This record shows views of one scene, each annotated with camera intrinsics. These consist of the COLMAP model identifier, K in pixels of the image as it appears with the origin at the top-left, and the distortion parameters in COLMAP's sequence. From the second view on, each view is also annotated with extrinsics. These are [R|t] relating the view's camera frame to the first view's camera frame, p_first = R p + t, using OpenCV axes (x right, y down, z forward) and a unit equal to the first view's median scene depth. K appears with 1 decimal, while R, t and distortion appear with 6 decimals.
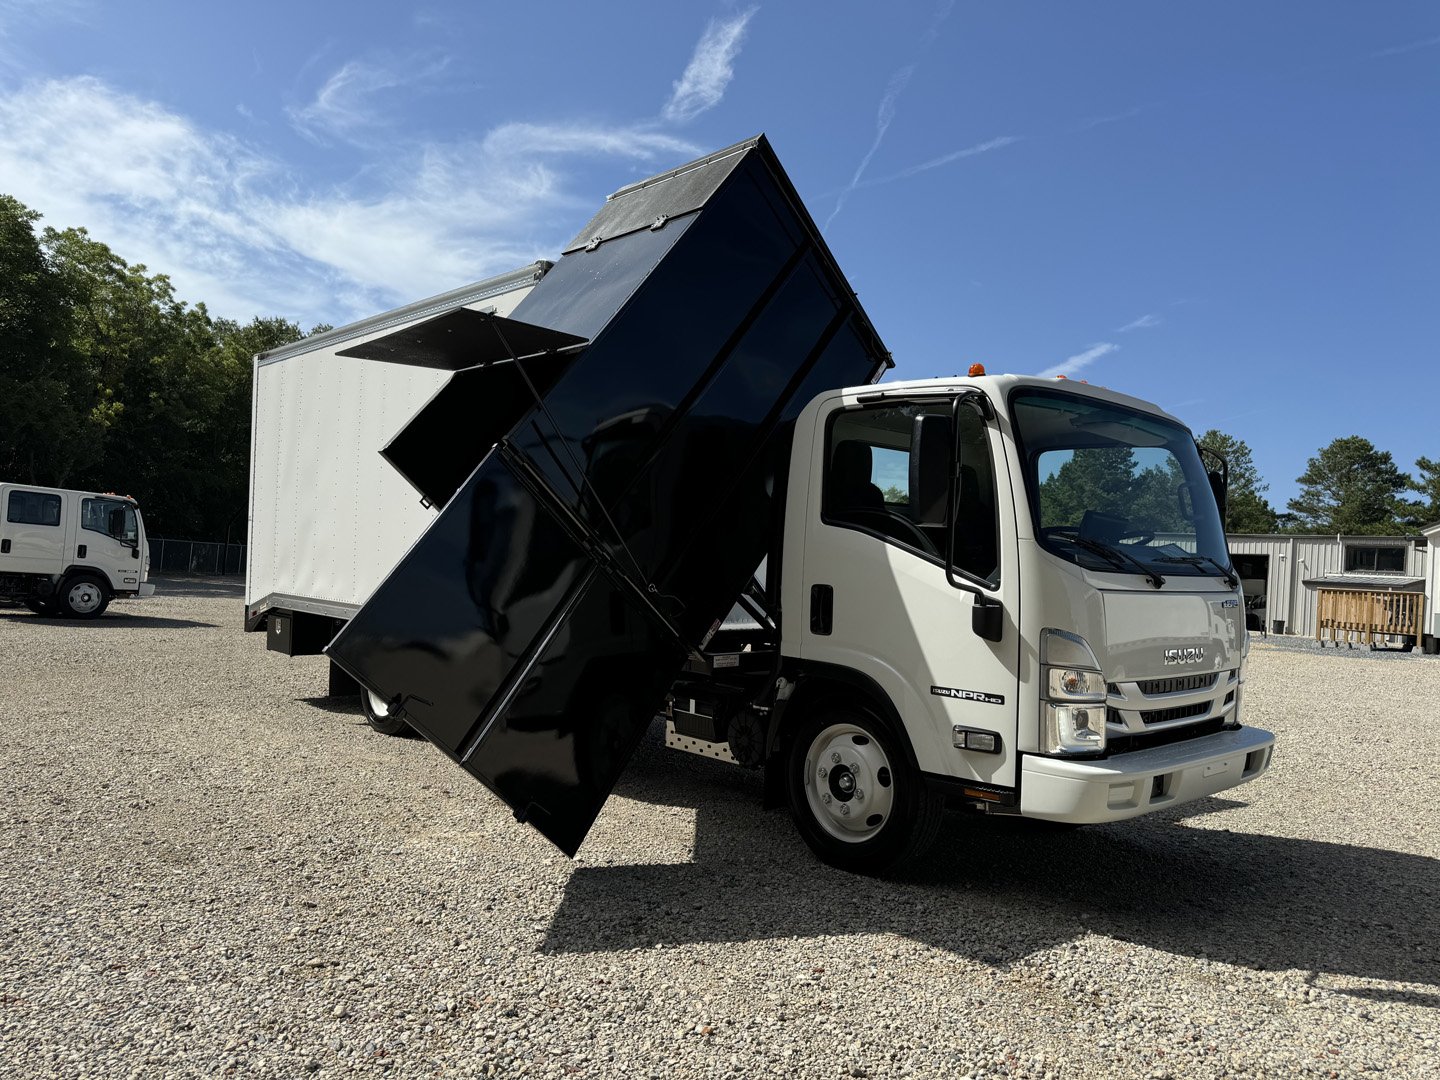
lens RADIAL K [[1014.0, 0, 721.4], [0, 1014.0, 495.7], [0, 0, 1]] dist [0.080292, -0.102863]
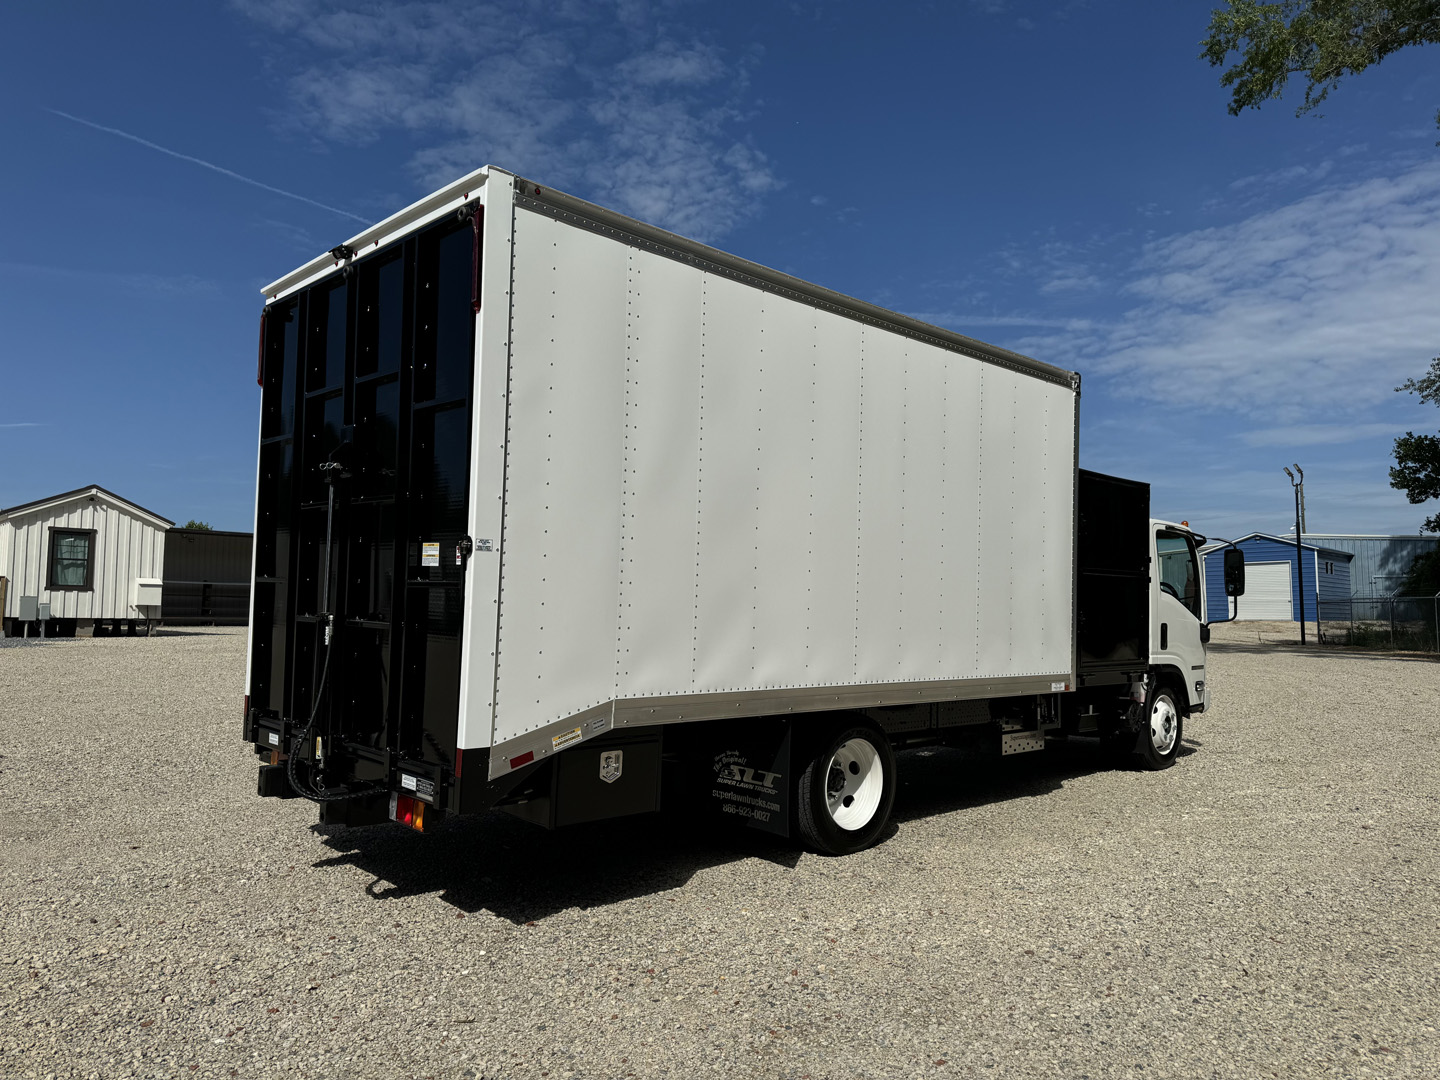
lens RADIAL K [[1004.8, 0, 713.2], [0, 1004.8, 527.8], [0, 0, 1]] dist [0.178380, -0.266331]
pose [[-0.014444, 0.029516, 0.999460, -1.840824], [-0.085861, 0.995836, -0.030650, 0.041900], [-0.996202, -0.086257, -0.011850, 1.909641]]
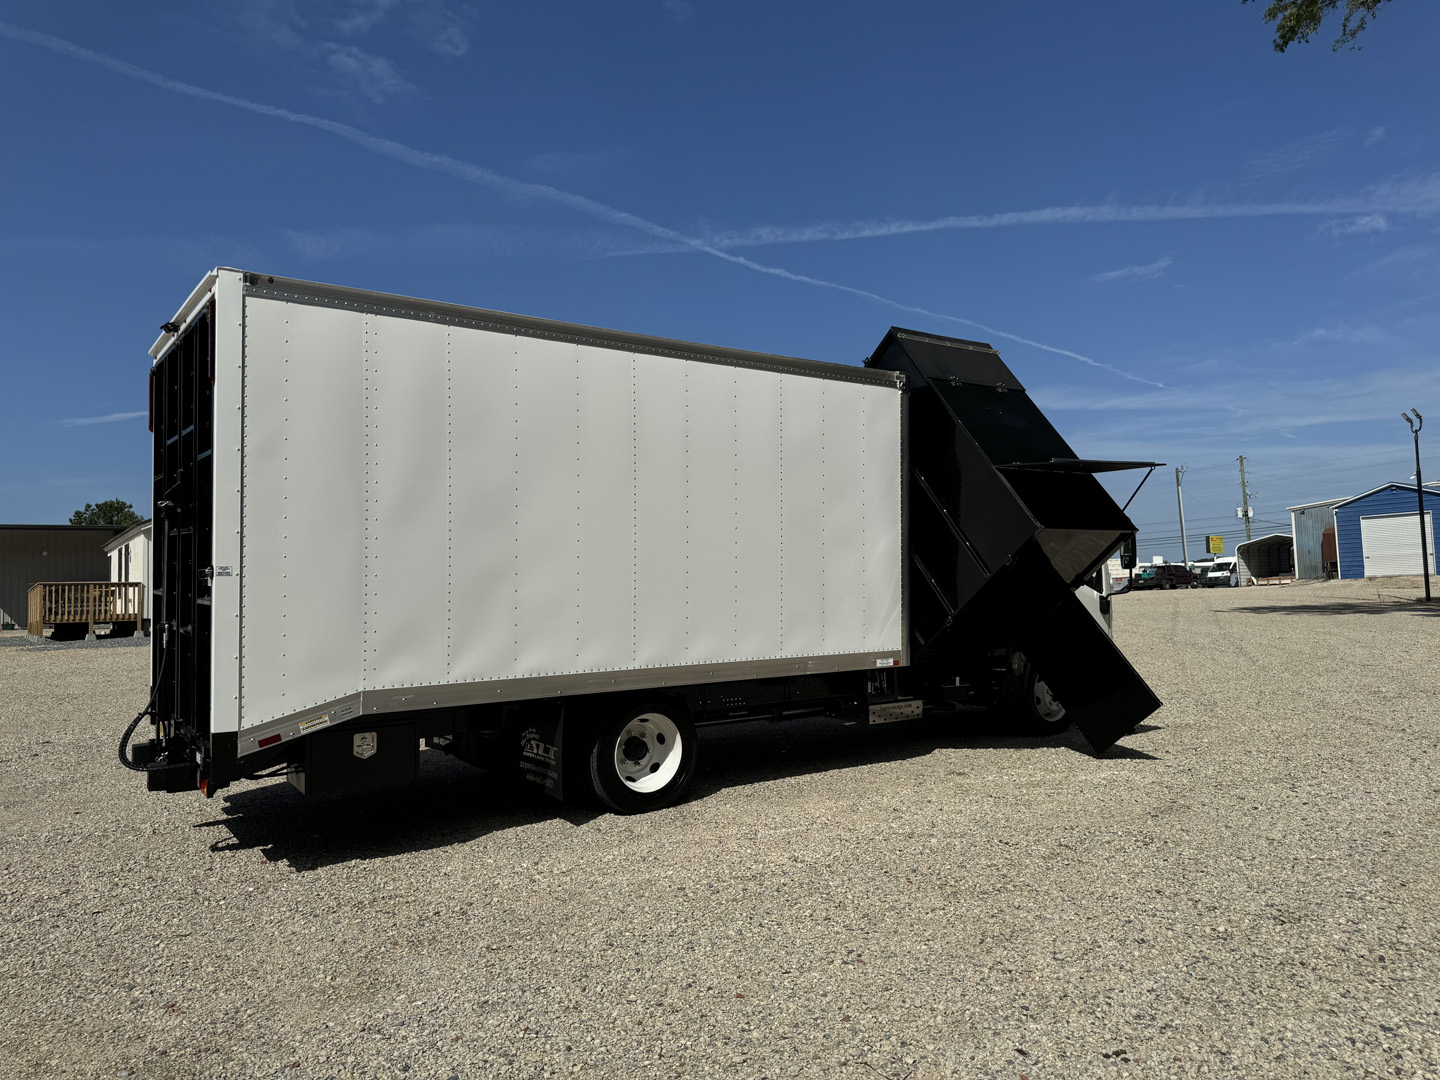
lens RADIAL K [[1031.0, 0, 726.6], [0, 1031.0, 524.9], [0, 0, 1]] dist [0.097844, -0.114117]
pose [[0.110704, 0.001593, 0.993852, -2.029686], [-0.046150, 0.998928, 0.003539, -0.033317], [-0.992781, -0.046258, 0.110659, 1.426736]]
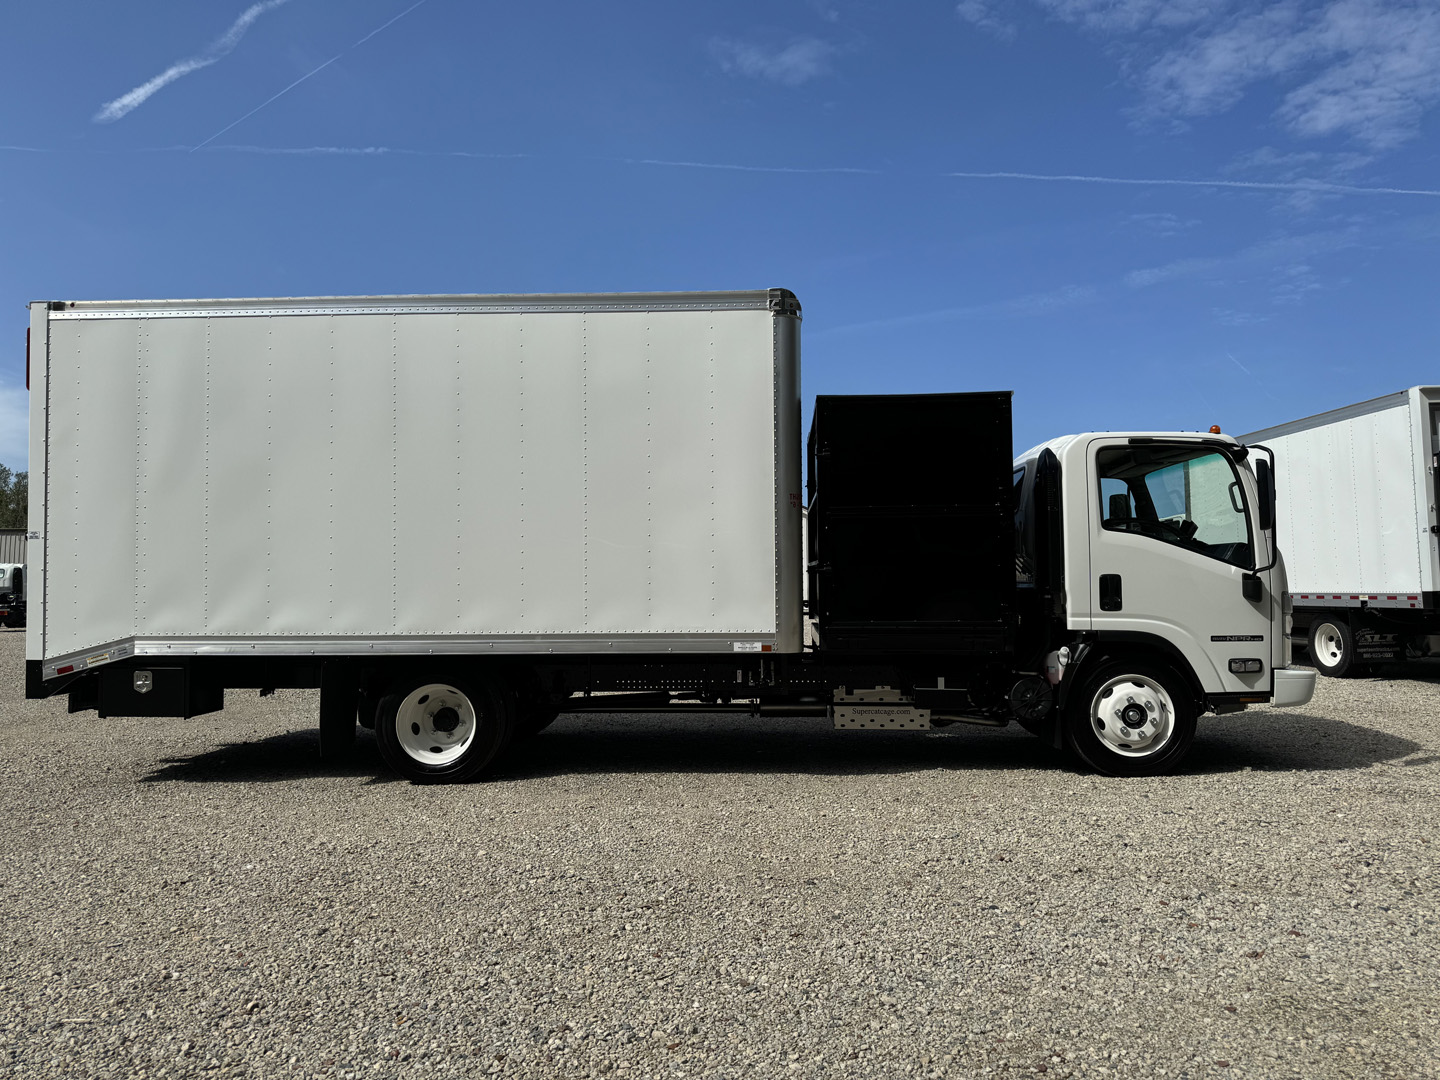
lens RADIAL K [[1014.0, 0, 721.4], [0, 1014.0, 495.7], [0, 0, 1]] dist [0.080292, -0.102863]
pose [[0.718236, 0.011994, 0.695696, -1.265666], [-0.006701, 0.999924, -0.010320, -0.000676], [-0.695767, 0.002750, 0.718262, 0.375809]]
